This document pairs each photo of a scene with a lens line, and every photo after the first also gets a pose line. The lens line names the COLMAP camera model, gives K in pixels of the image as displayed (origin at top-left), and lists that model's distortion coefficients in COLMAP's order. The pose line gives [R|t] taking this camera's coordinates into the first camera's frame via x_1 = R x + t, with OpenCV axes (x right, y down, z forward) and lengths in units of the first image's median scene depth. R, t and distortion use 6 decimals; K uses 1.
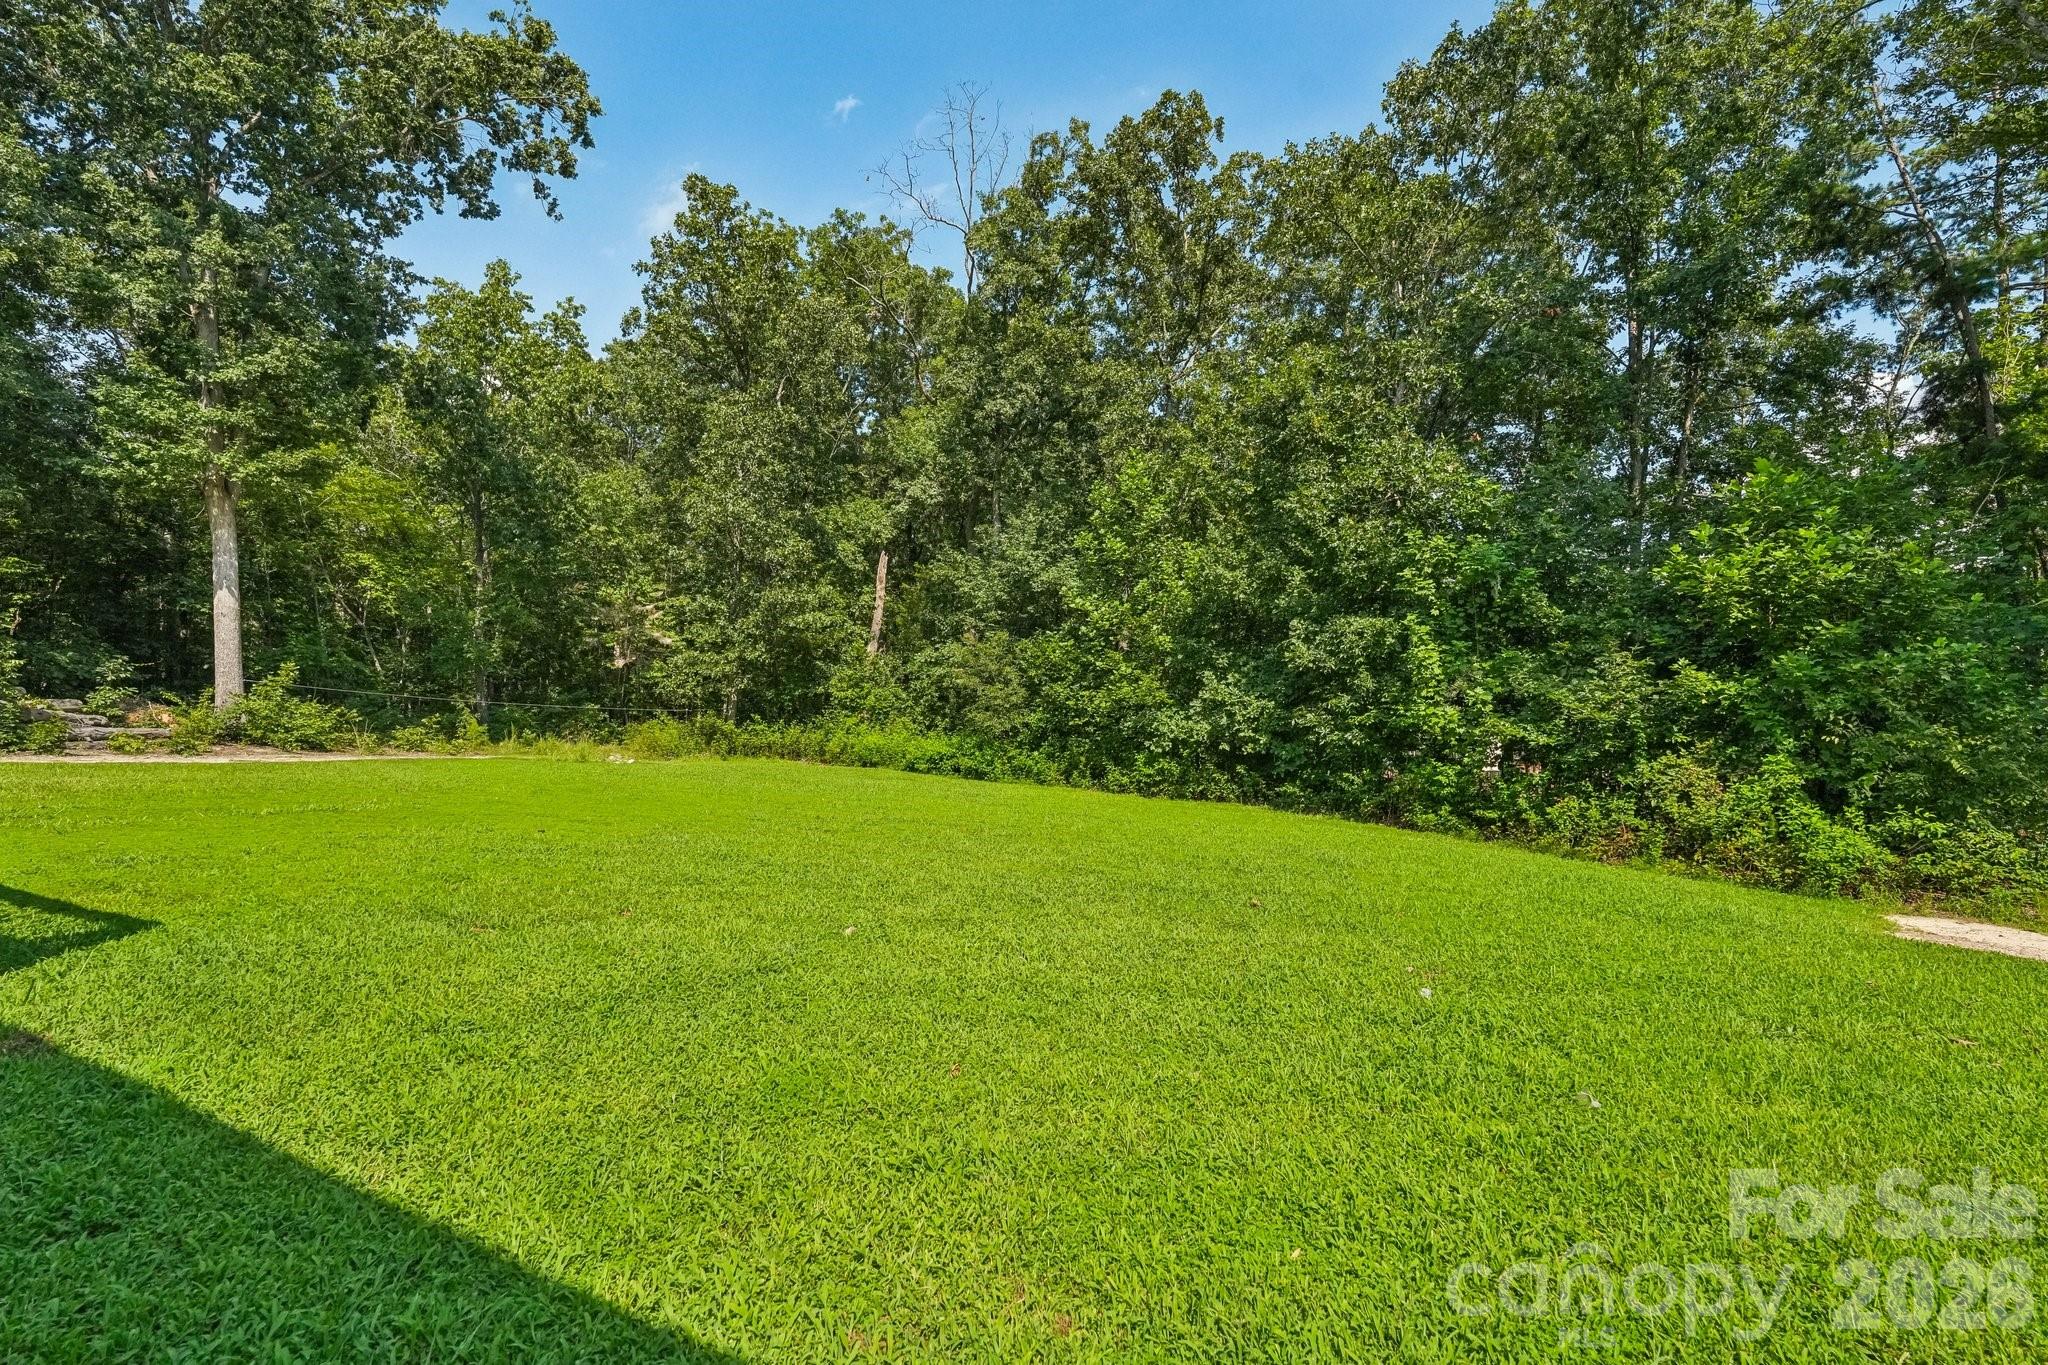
lens RADIAL K [[996.7, 0, 1020.2], [0, 996.7, 680.2], [0, 0, 1]] dist [-0.002381, 0.001772]
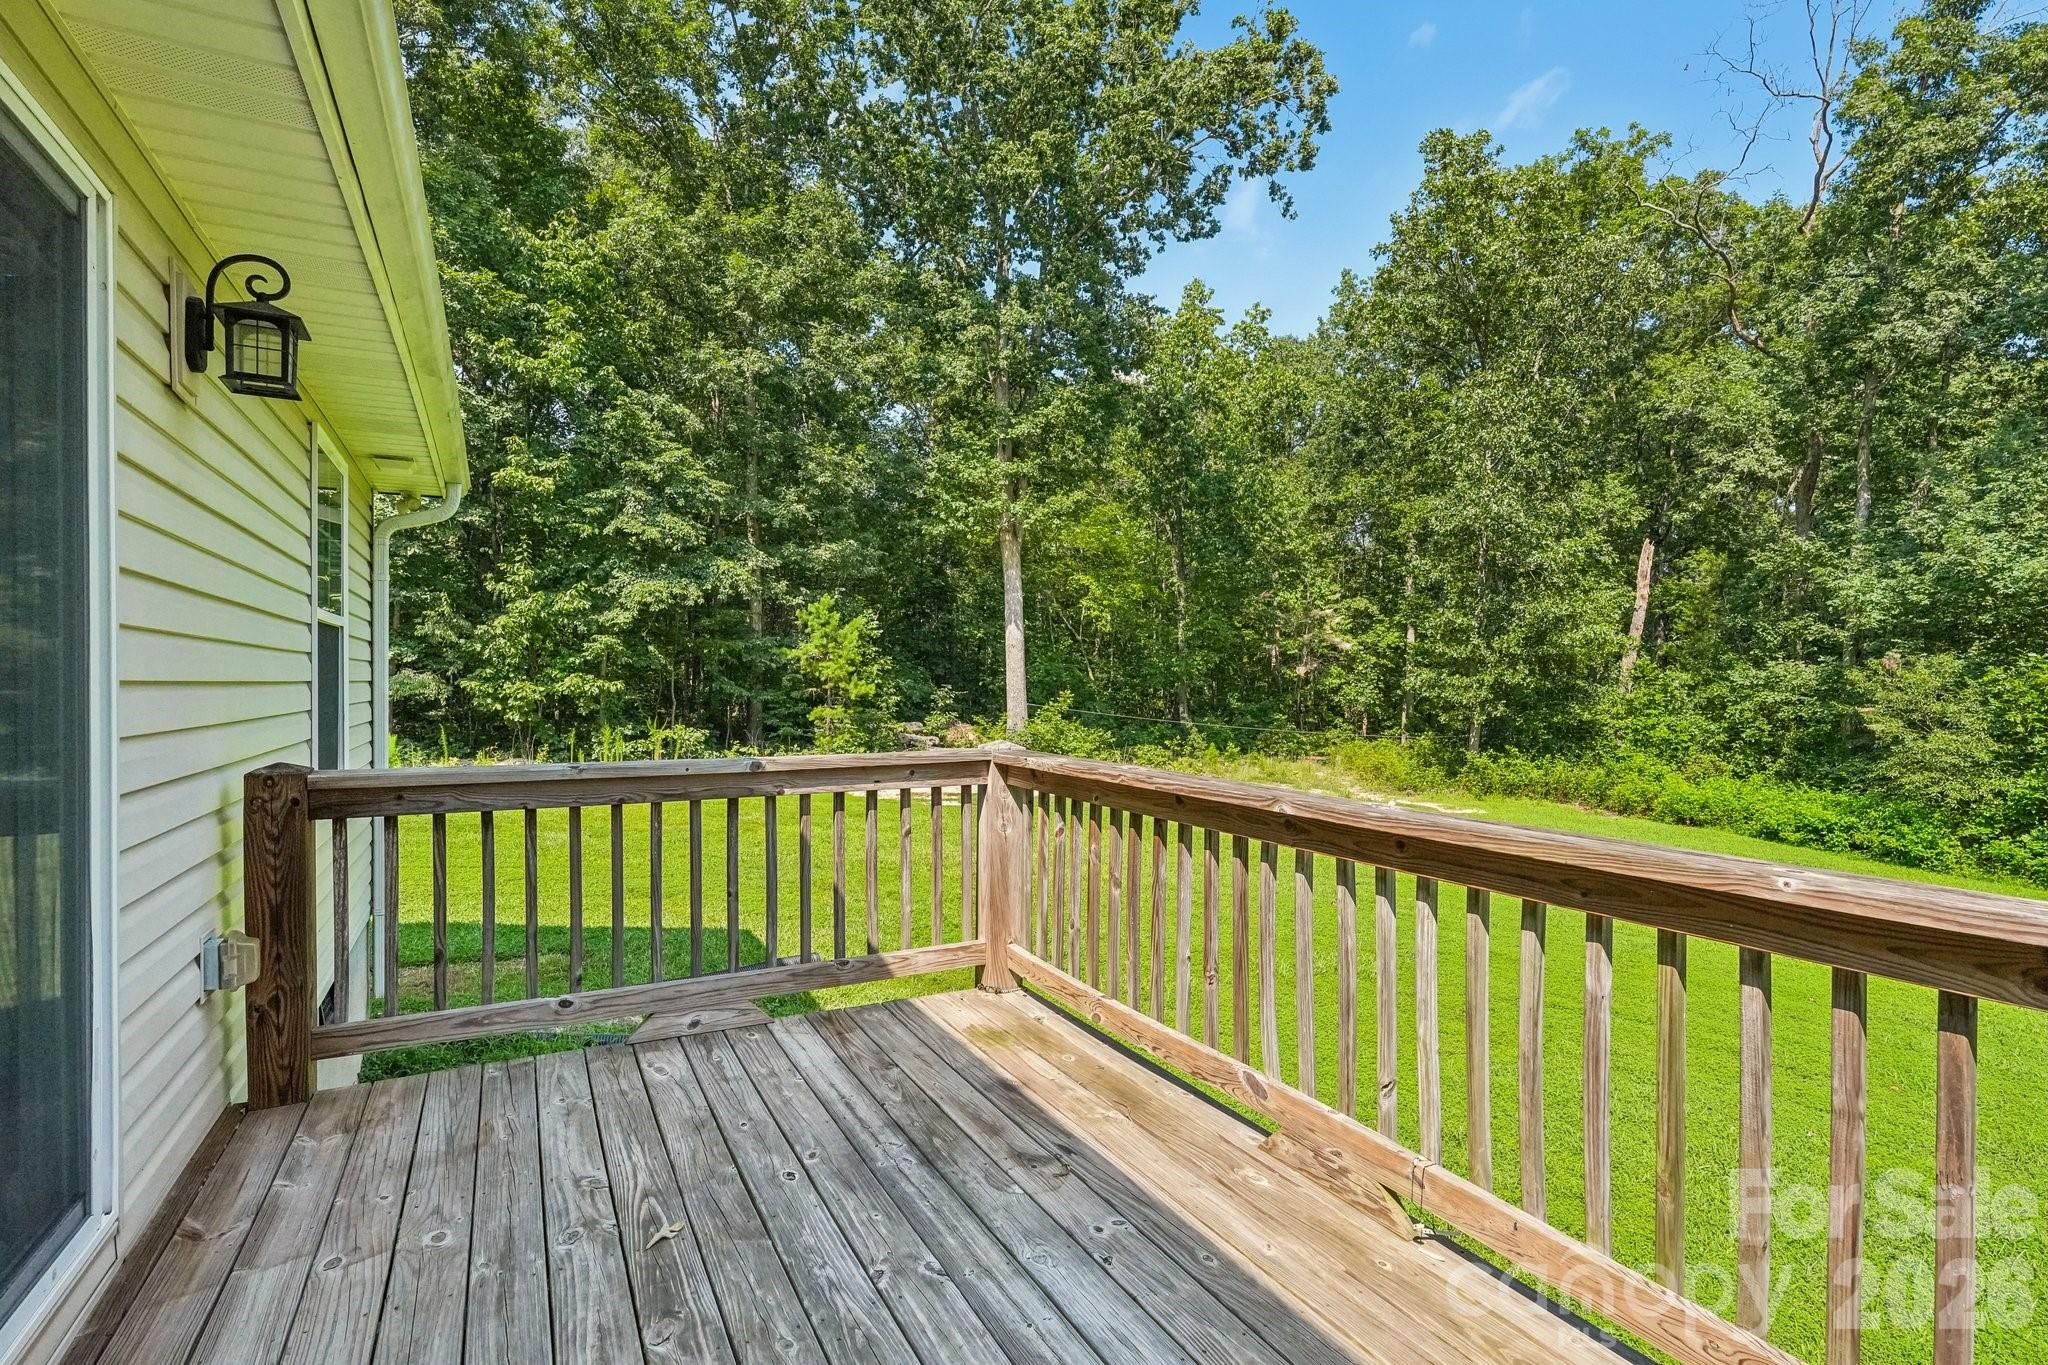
lens RADIAL K [[996.7, 0, 1031.6], [0, 996.7, 681.7], [0, 0, 1]] dist [-0.002381, 0.001772]
pose [[0.840958, 0.004964, -0.541078, -0.159257], [0.005285, 0.999835, 0.017386, -0.040610], [0.541075, -0.017481, 0.840792, 0.062683]]
